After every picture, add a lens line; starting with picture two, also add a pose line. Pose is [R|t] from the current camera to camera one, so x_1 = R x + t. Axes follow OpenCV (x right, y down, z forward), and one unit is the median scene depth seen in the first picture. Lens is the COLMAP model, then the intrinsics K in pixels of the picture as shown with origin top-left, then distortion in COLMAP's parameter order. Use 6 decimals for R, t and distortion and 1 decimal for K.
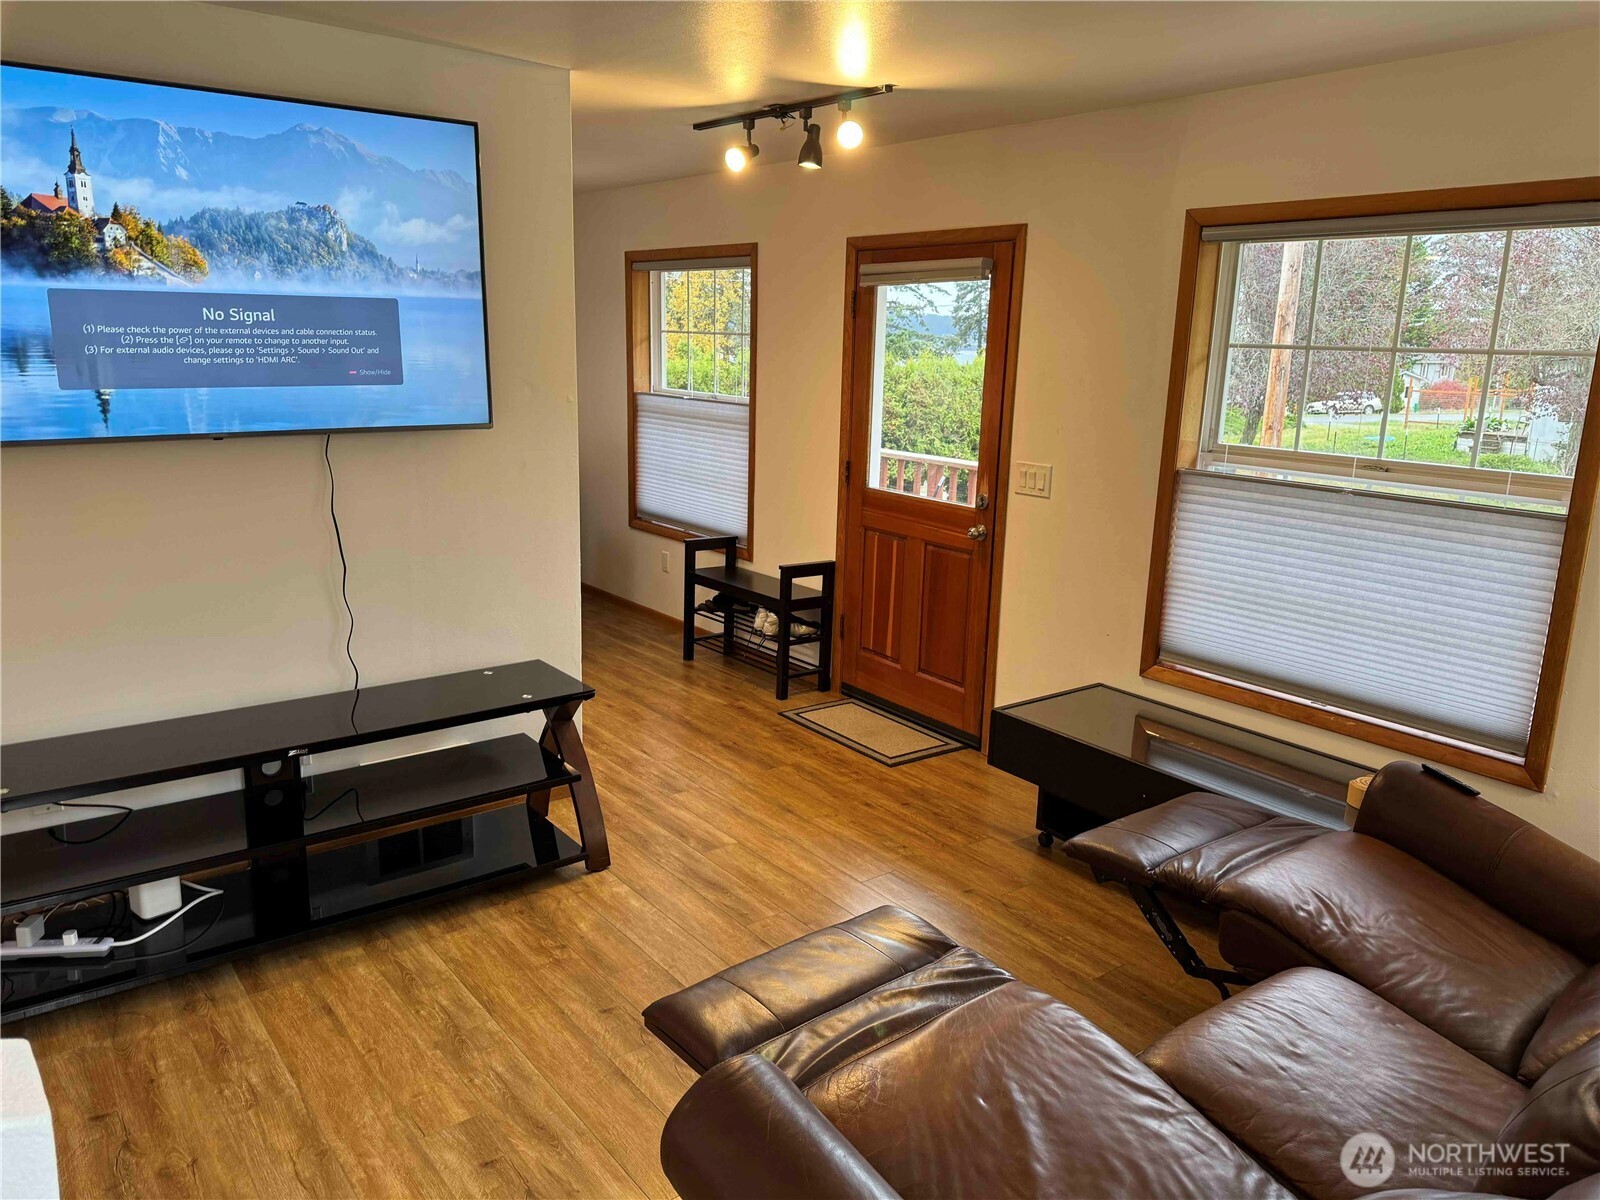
lens RADIAL K [[1108.3, 0, 808.9], [0, 1108.3, 599.1], [0, 0, 1]] dist [0.075664, -0.122297]
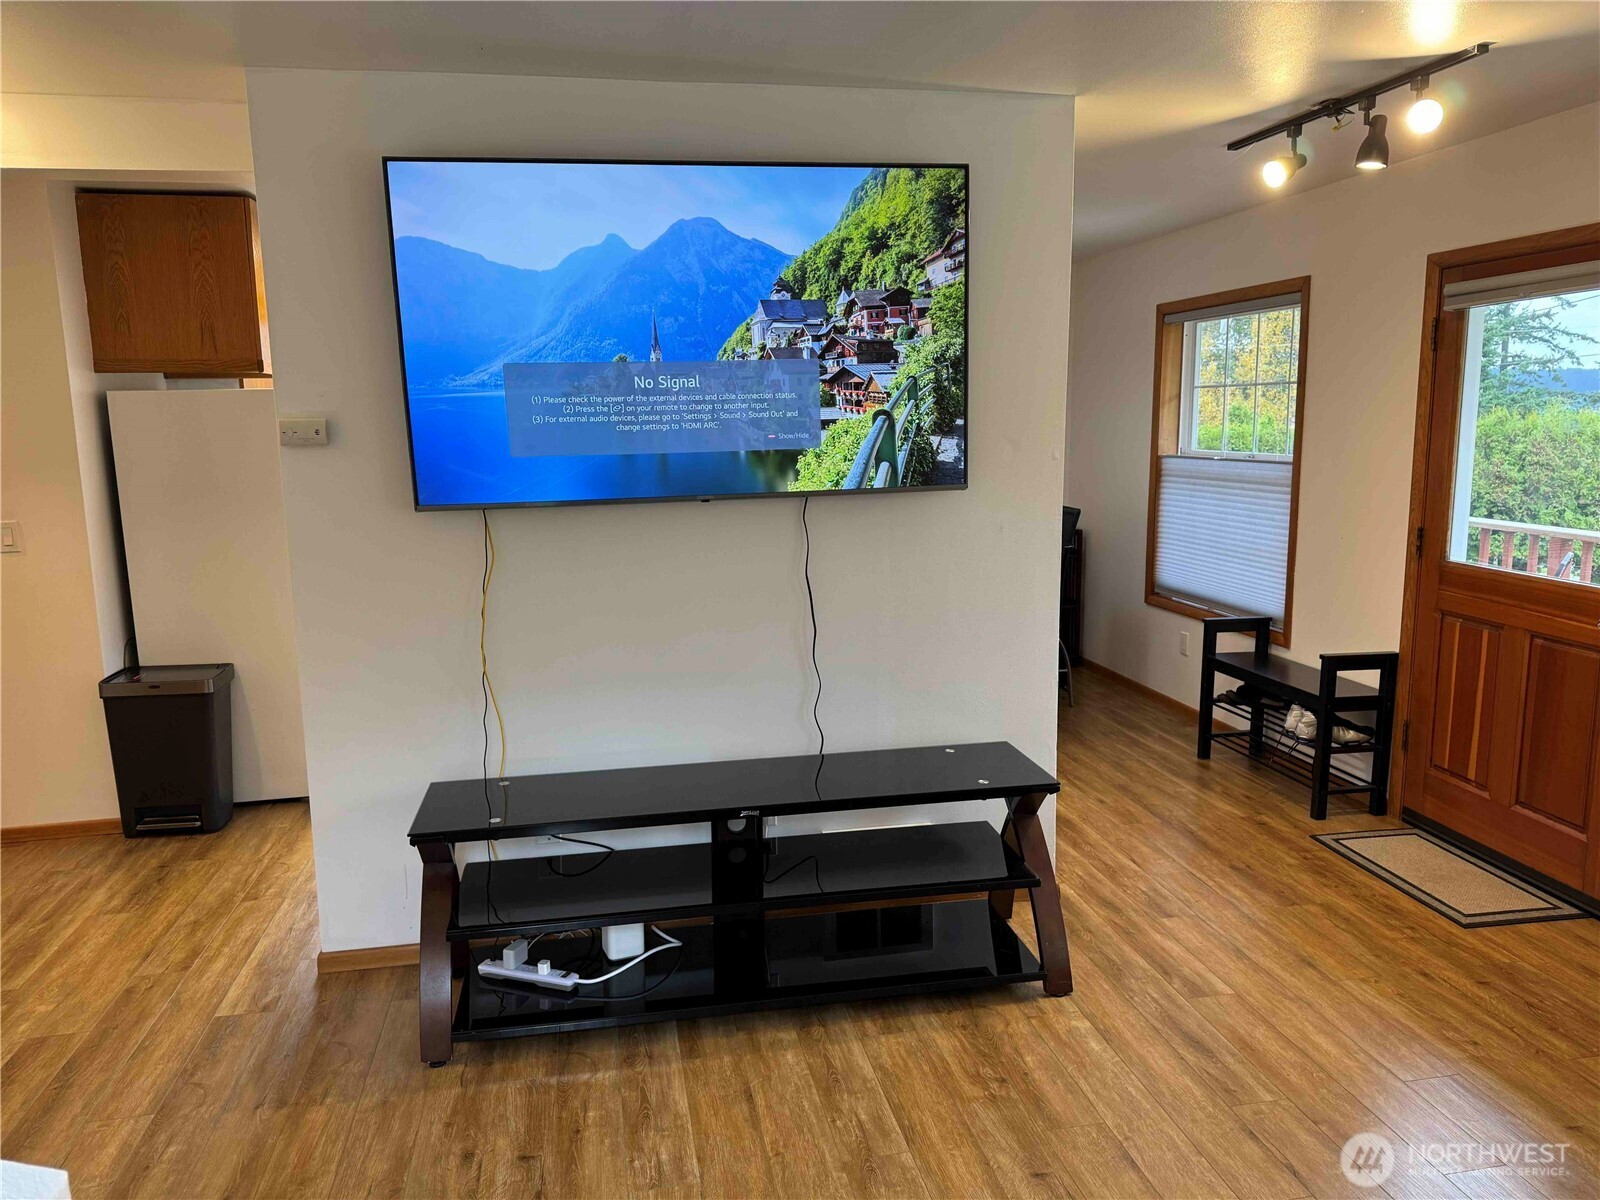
lens RADIAL K [[1128.7, 0, 800.0], [0, 1128.7, 600.0], [0, 0, 1]] dist [0.046062, -0.059309]
pose [[0.885404, 0.032869, -0.463659, 0.026885], [-0.064971, 0.996456, -0.053430, -0.000440], [0.460259, 0.077432, 0.884401, 0.095782]]
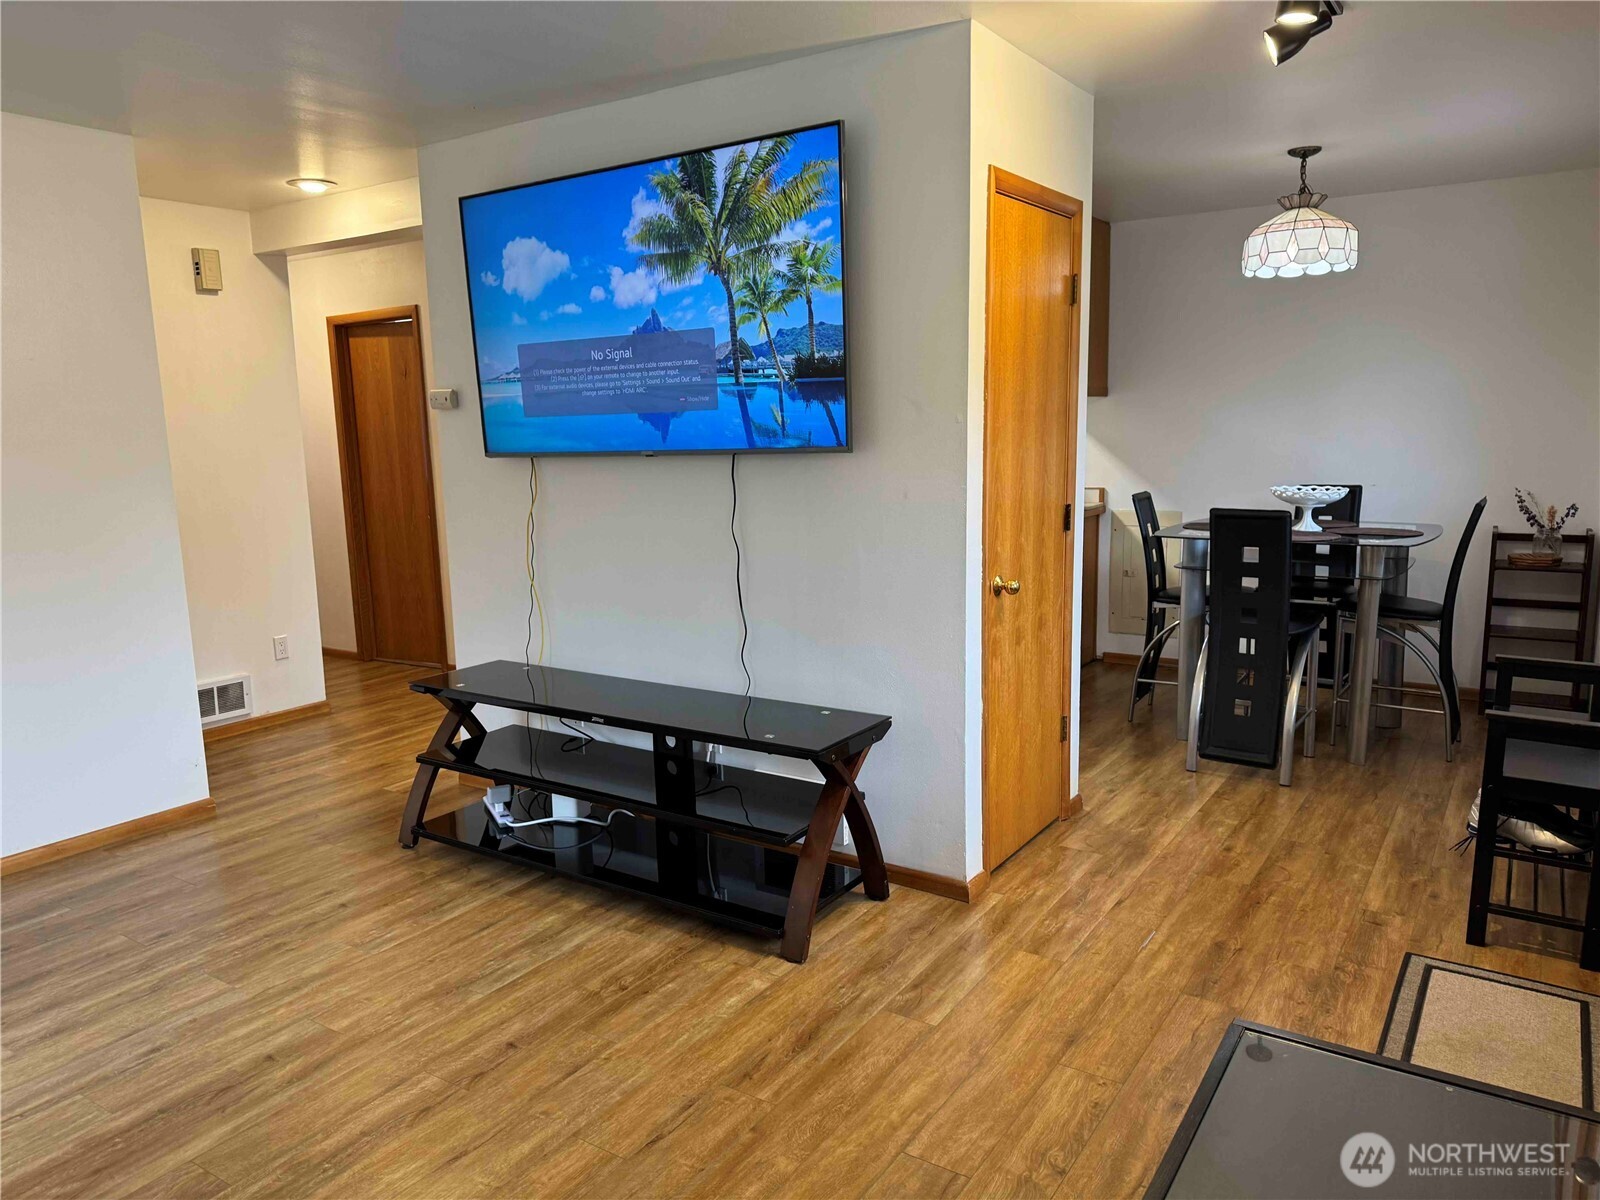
lens RADIAL K [[1118.9, 0, 796.8], [0, 1118.9, 604.4], [0, 0, 1]] dist [0.076458, -0.103196]
pose [[0.311501, 0.118744, -0.942797, 0.511105], [-0.185509, 0.980671, 0.062222, -0.067528], [0.931962, 0.155515, 0.327508, 0.587056]]
